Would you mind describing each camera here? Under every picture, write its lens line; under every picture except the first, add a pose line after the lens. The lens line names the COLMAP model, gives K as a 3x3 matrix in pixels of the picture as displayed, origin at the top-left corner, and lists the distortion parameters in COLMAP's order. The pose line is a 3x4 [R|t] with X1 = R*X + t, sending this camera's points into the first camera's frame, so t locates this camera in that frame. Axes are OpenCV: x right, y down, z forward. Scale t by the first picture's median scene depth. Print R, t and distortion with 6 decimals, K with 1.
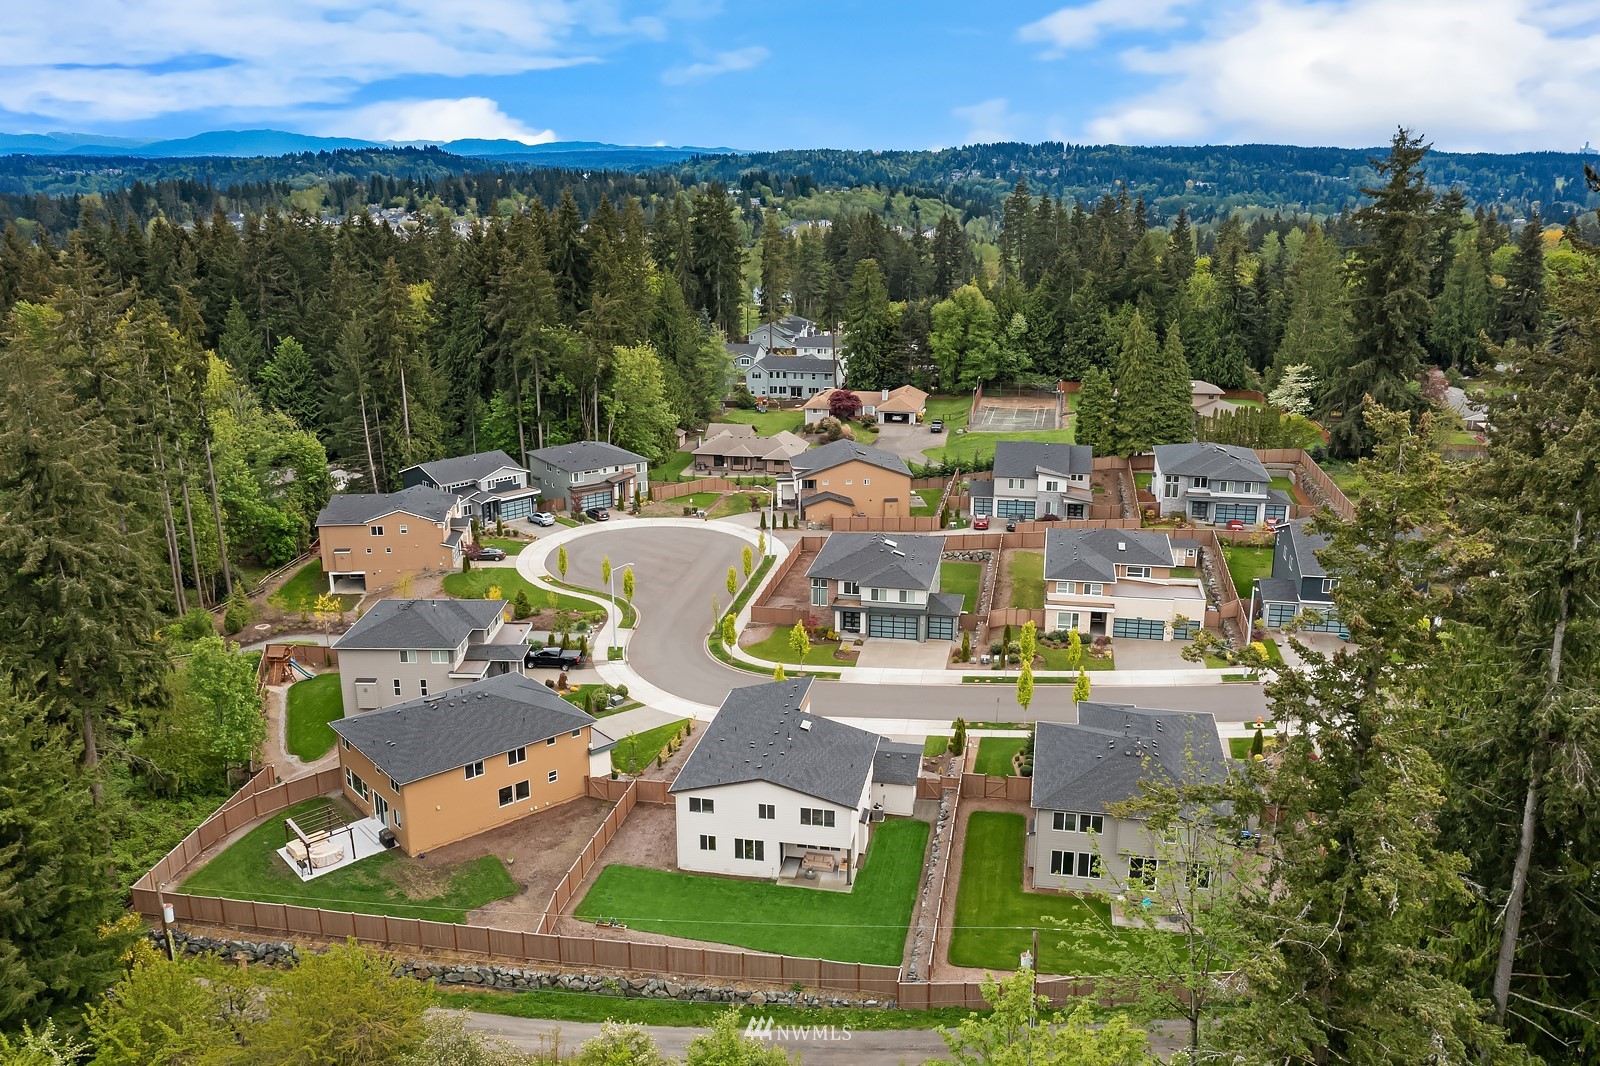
lens RADIAL K [[1318.5, 0, 800.0], [0, 1318.5, 533.0], [0, 0, 1]] dist [-0.005446, -0.003256]
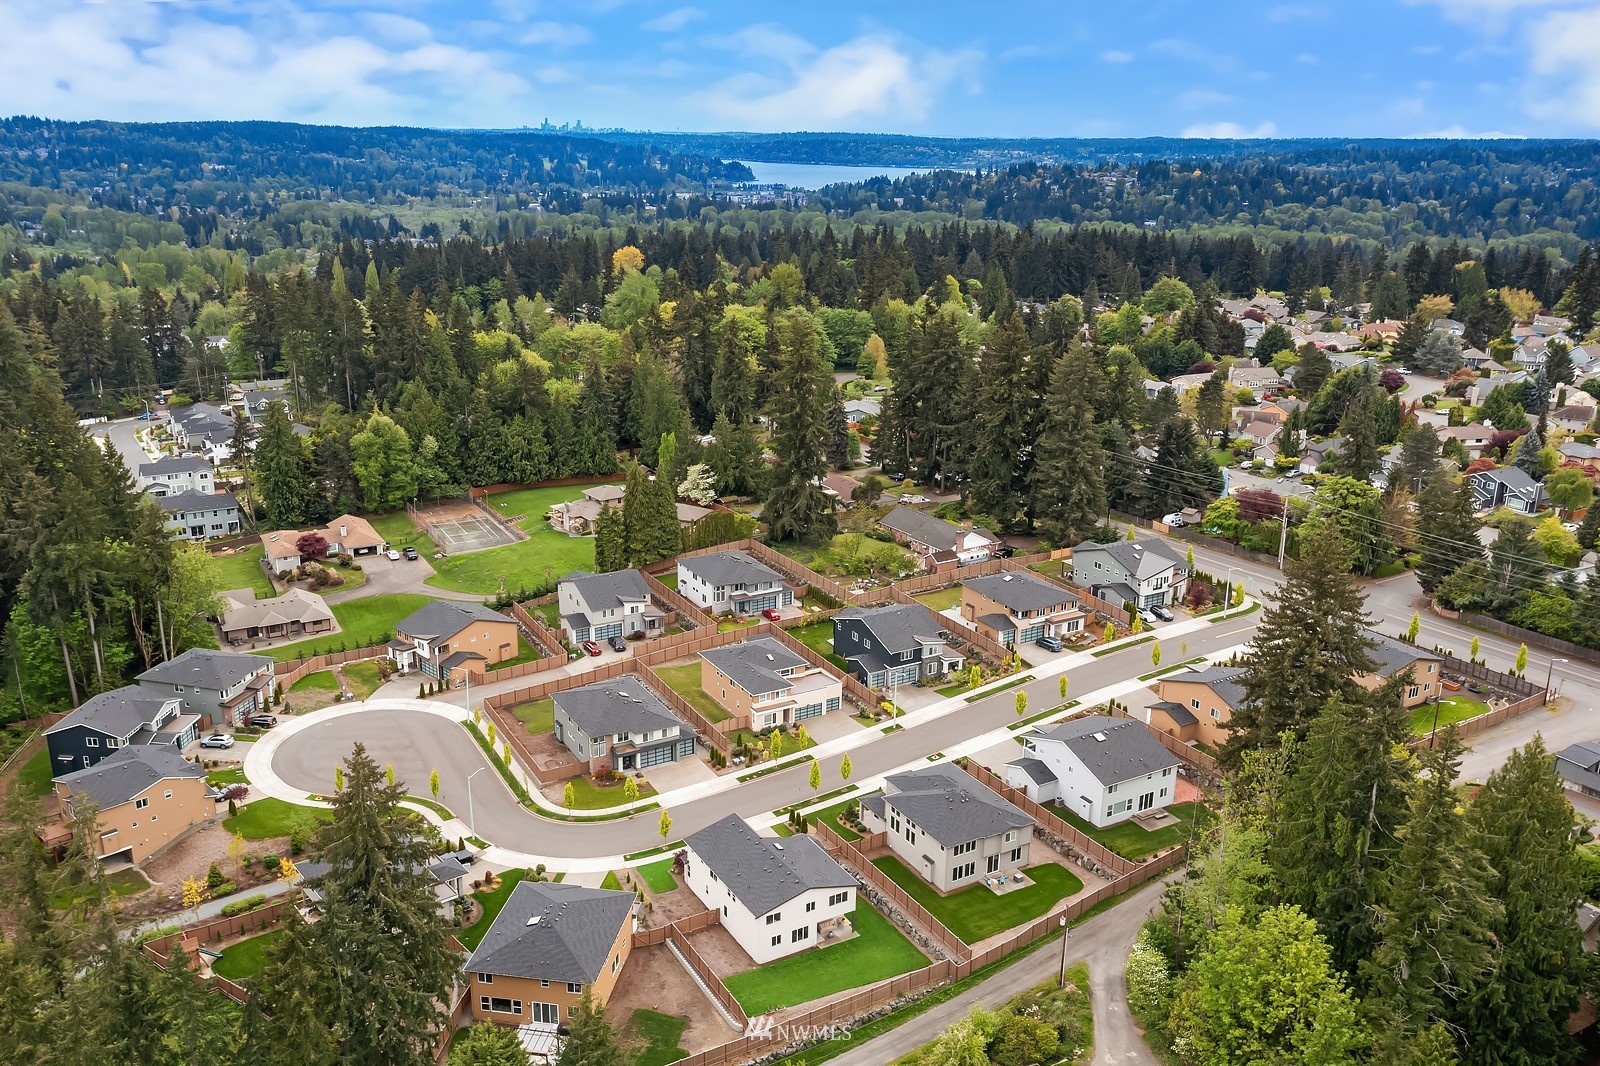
lens RADIAL K [[1385.7, 0, 800.0], [0, 1385.7, 533.0], [0, 0, 1]] dist [-0.007050, 0.002253]
pose [[0.737838, -0.183413, 0.649580, -0.494978], [0.161243, 0.982405, 0.094237, -0.186419], [-0.655435, 0.035209, 0.754430, -0.126984]]
